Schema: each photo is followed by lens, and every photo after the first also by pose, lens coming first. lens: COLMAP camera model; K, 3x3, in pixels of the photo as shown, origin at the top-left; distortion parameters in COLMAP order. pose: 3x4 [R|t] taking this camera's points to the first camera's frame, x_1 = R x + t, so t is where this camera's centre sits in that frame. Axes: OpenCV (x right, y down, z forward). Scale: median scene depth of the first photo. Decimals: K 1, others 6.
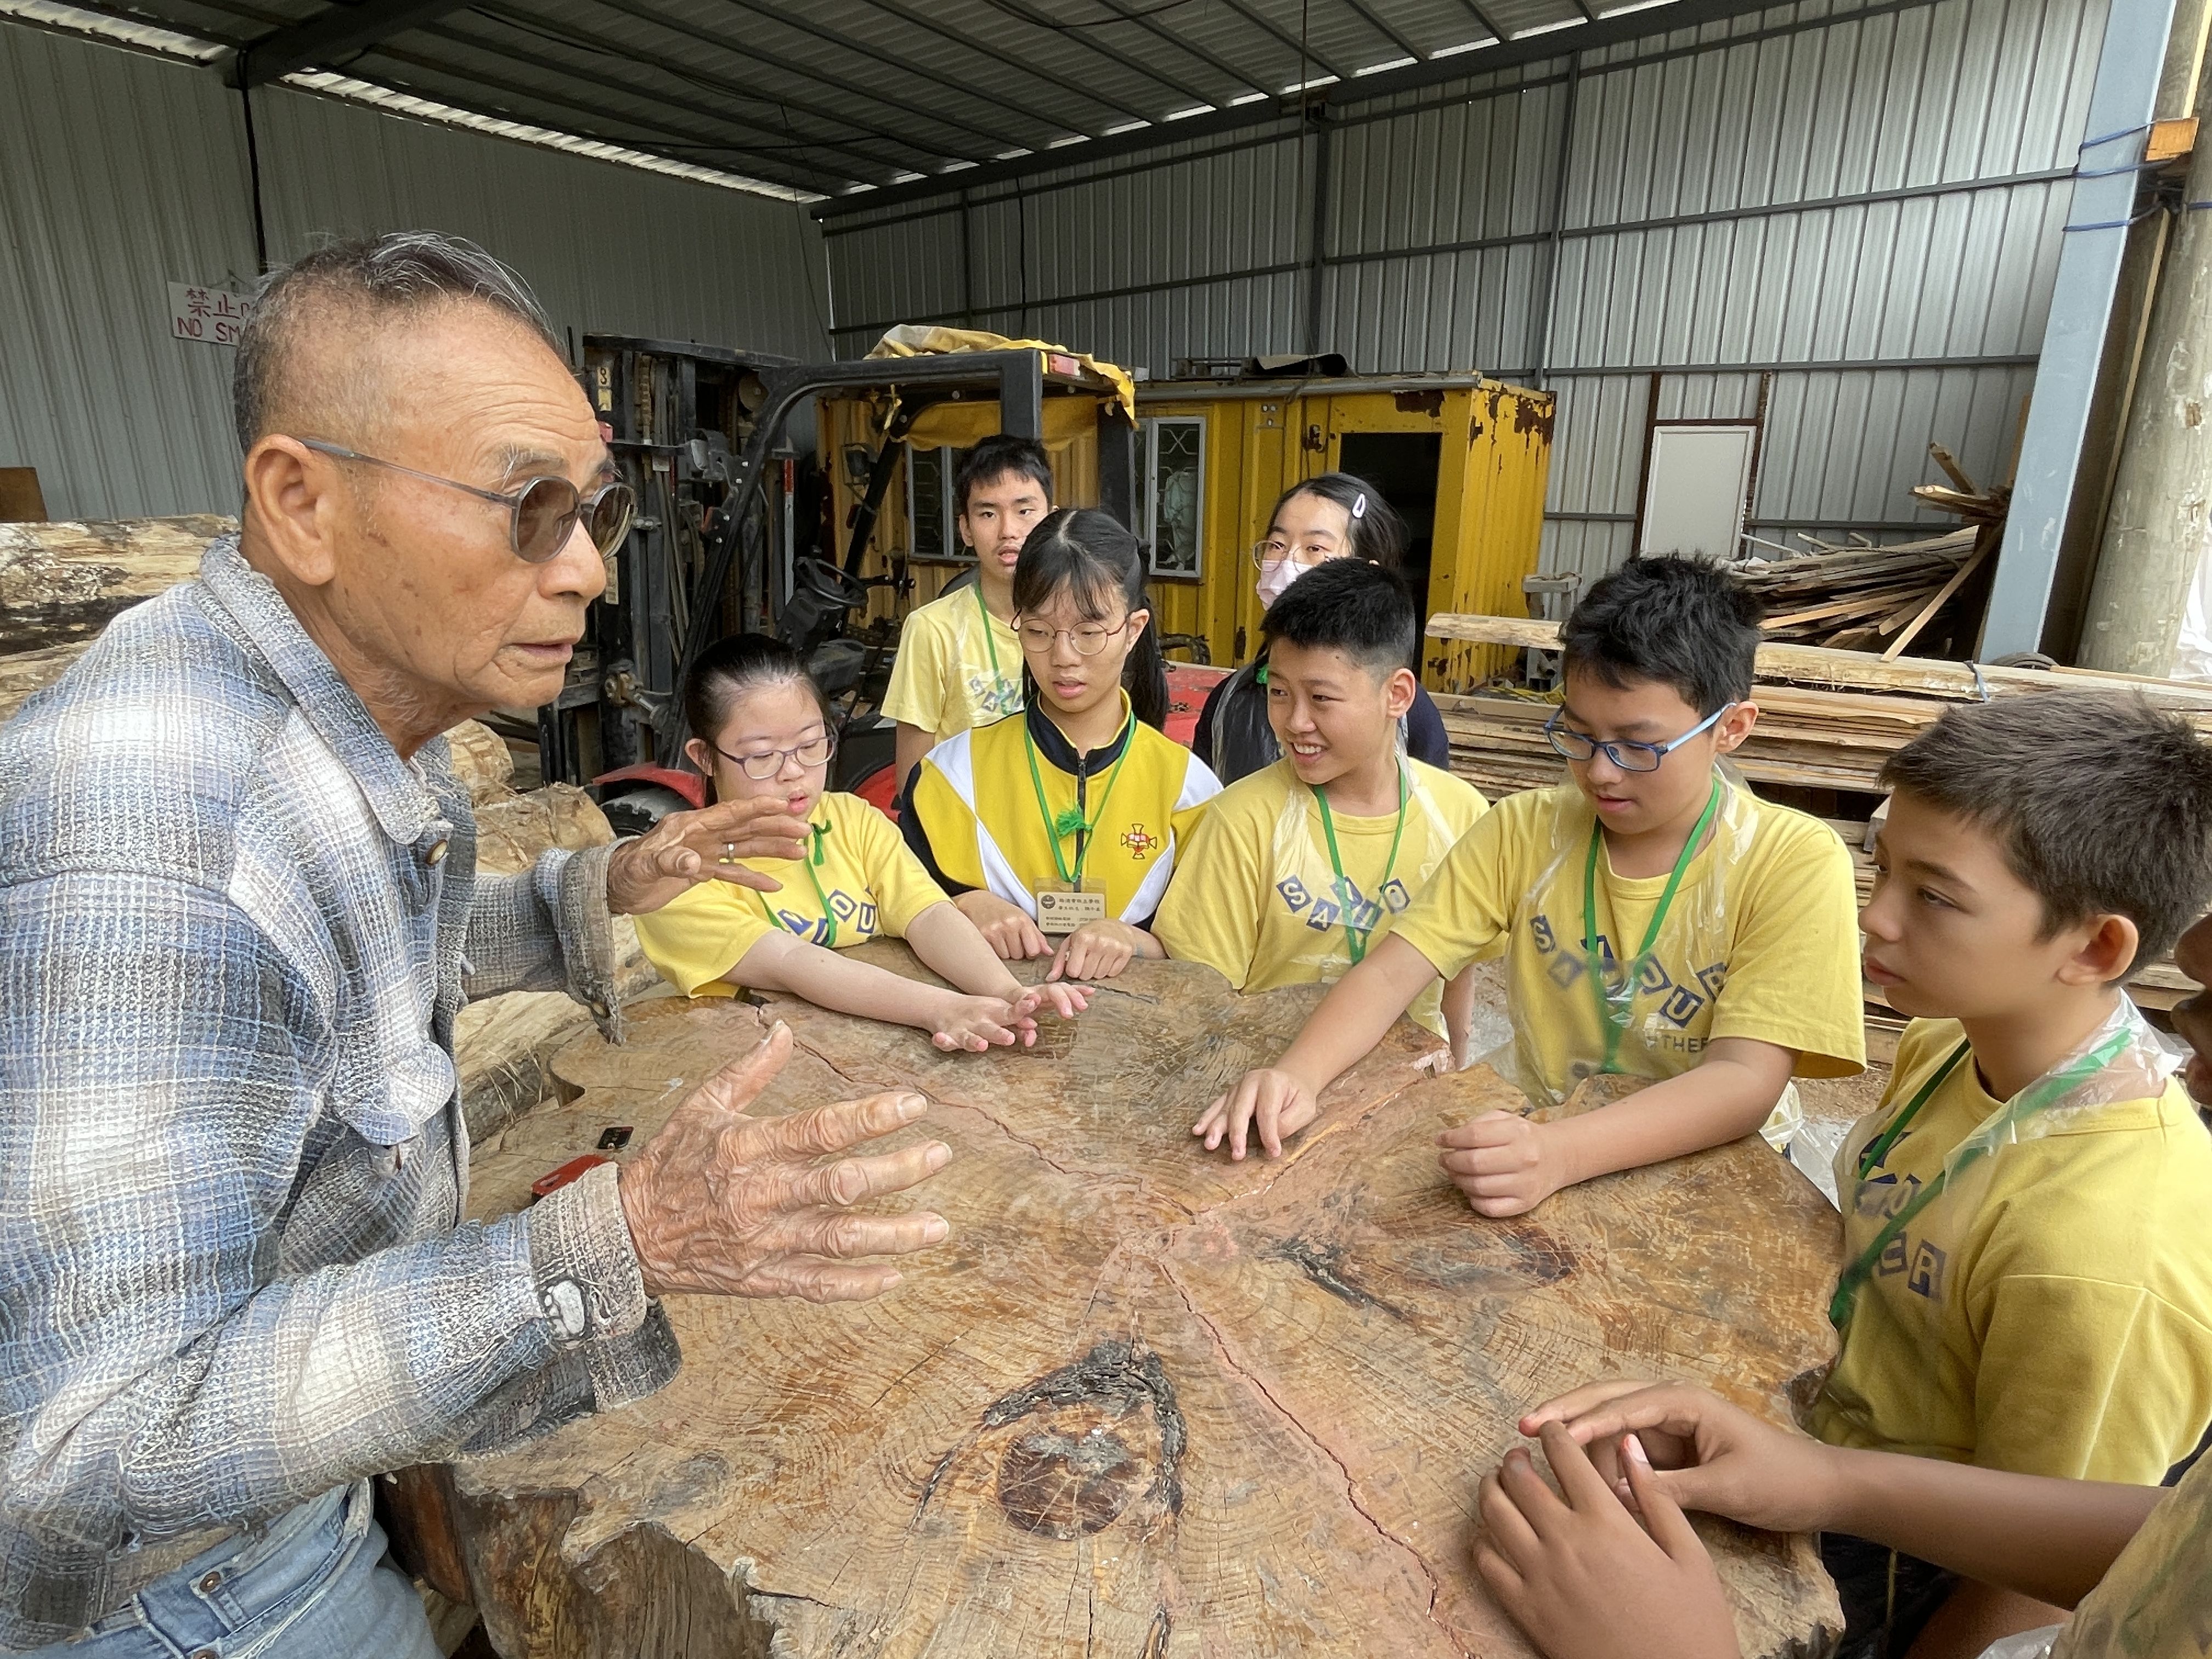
lens RADIAL K [[1198.7, 0, 1106.2], [0, 1198.7, 822.9], [0, 0, 1]] dist [-0.003014, -0.000167]
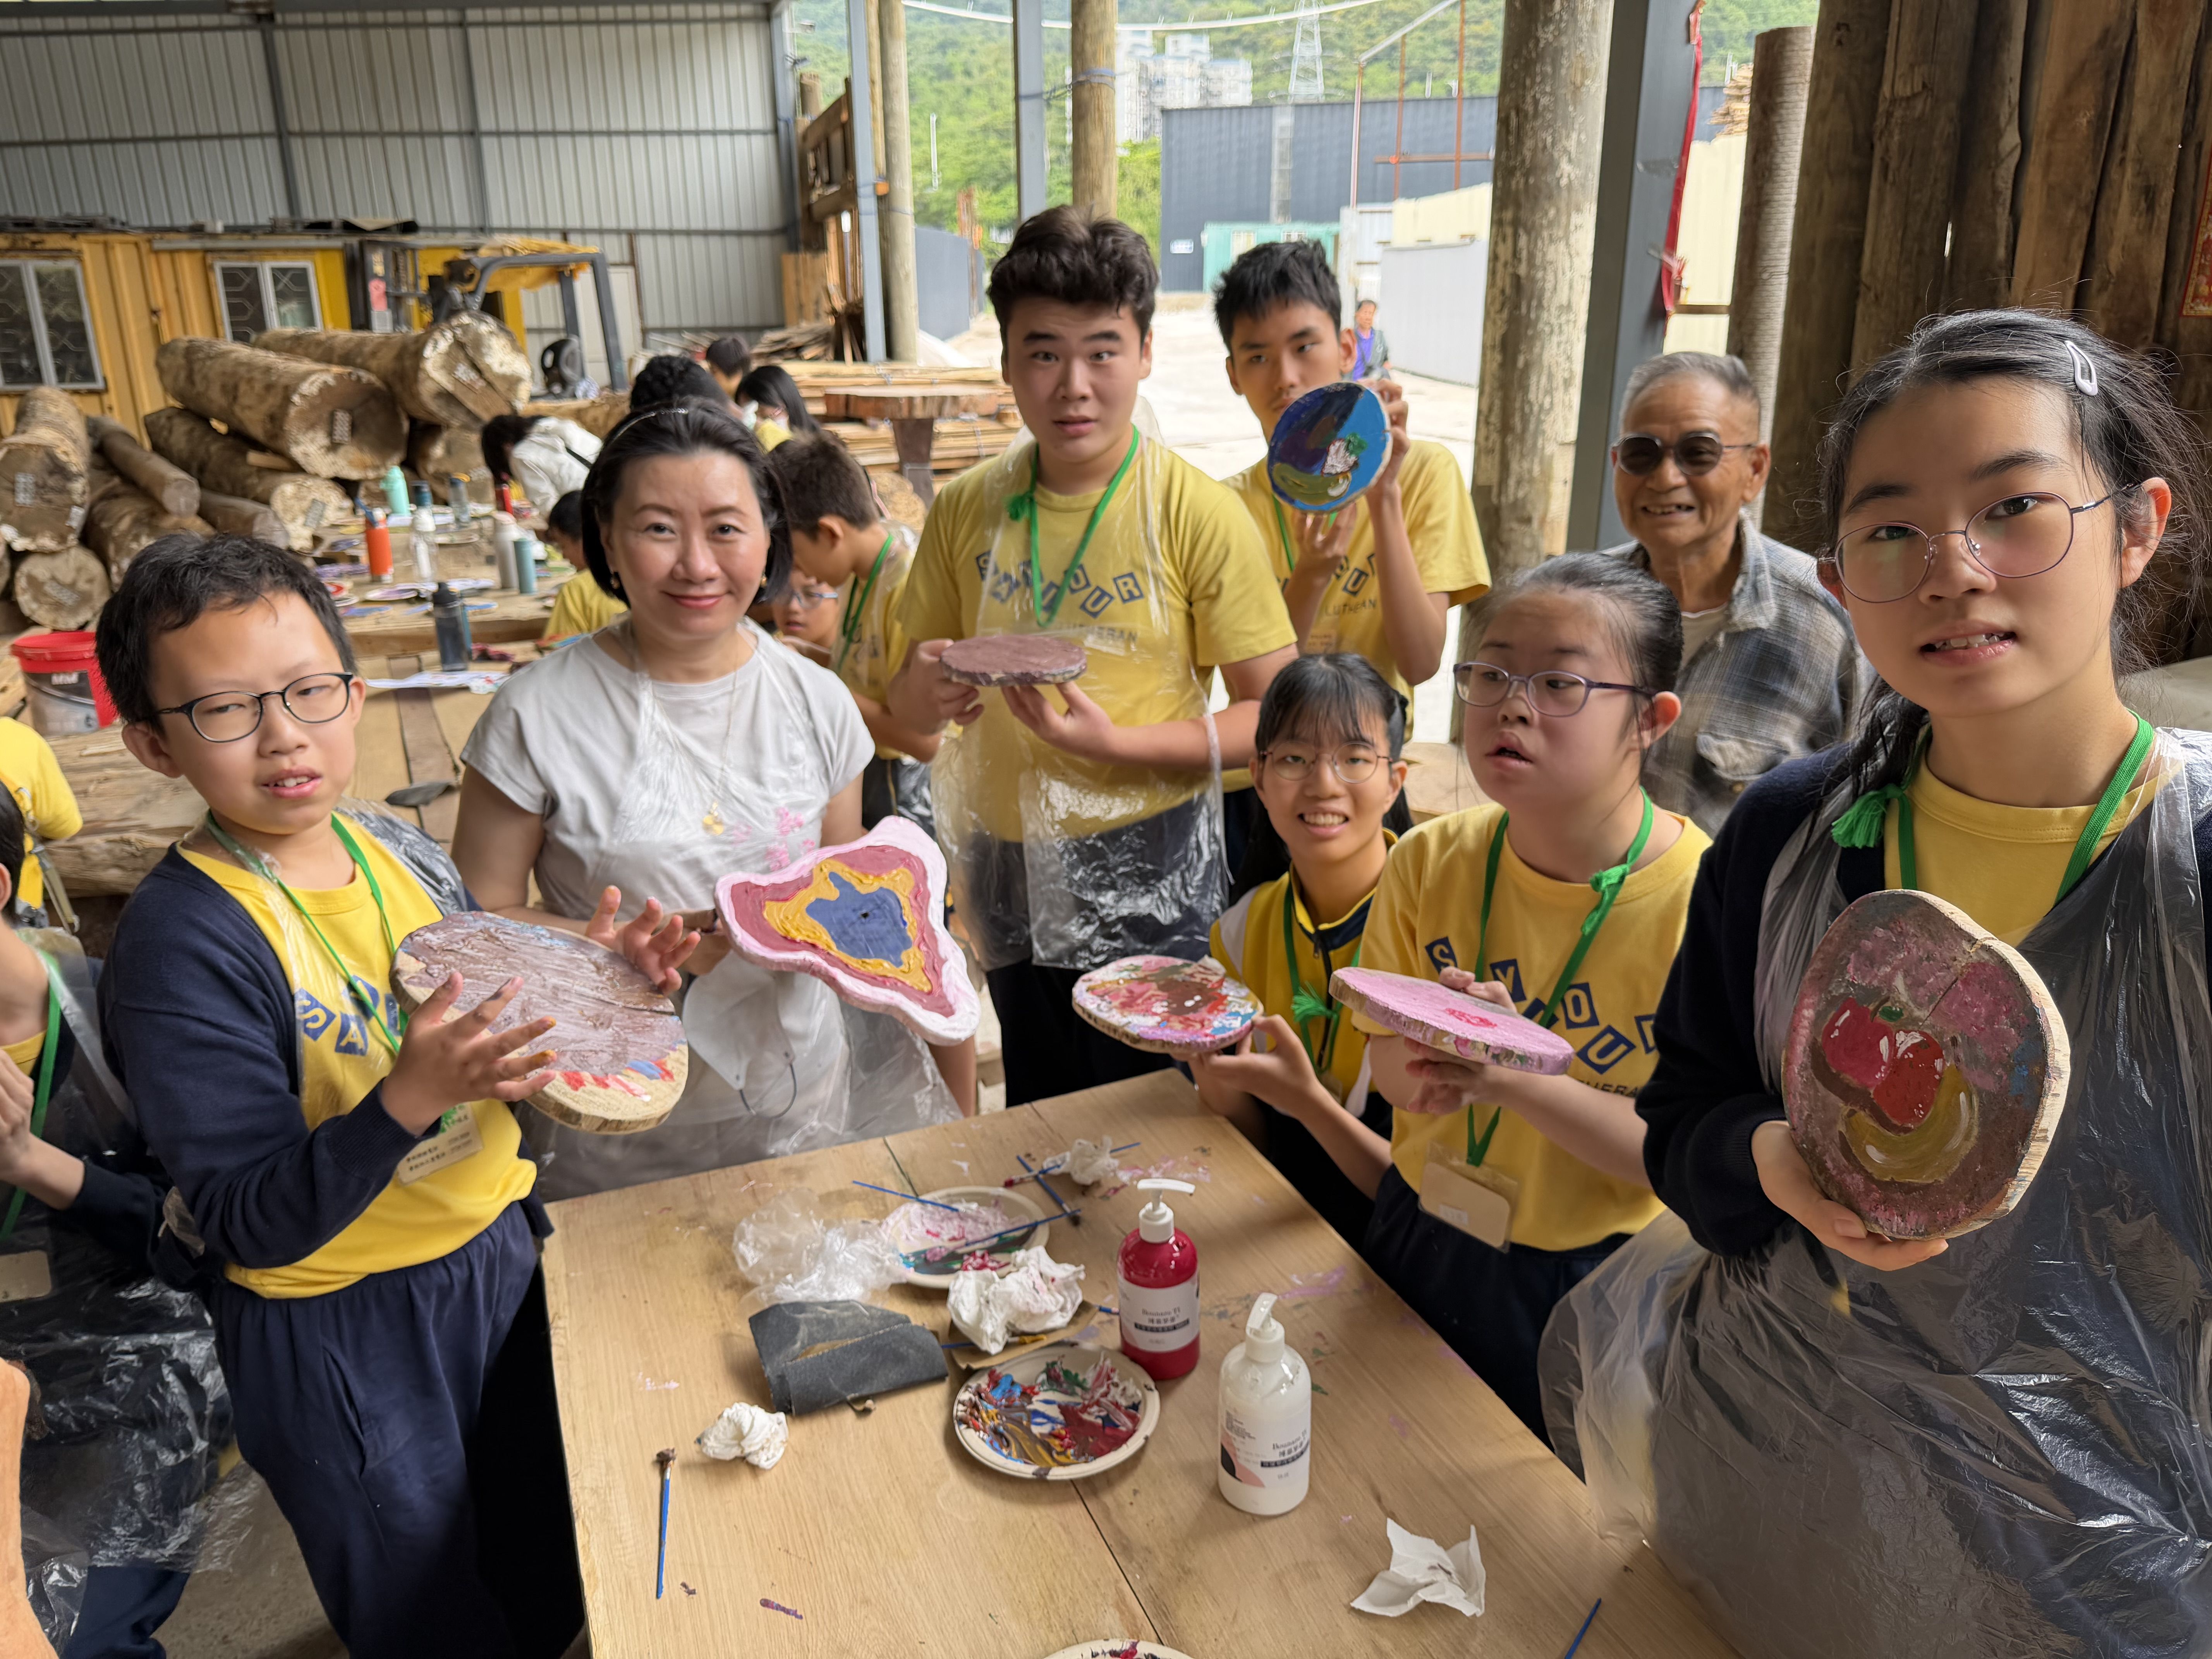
lens RADIAL K [[1558.5, 0, 1103.1], [0, 1558.5, 827.1], [0, 0, 1]] dist [-0.006057, -0.001107]
pose [[0.560410, -0.280413, 0.779301, -0.930074], [0.247348, 0.954663, 0.165641, 0.190504], [-0.790418, 0.099932, 0.604362, -0.670079]]
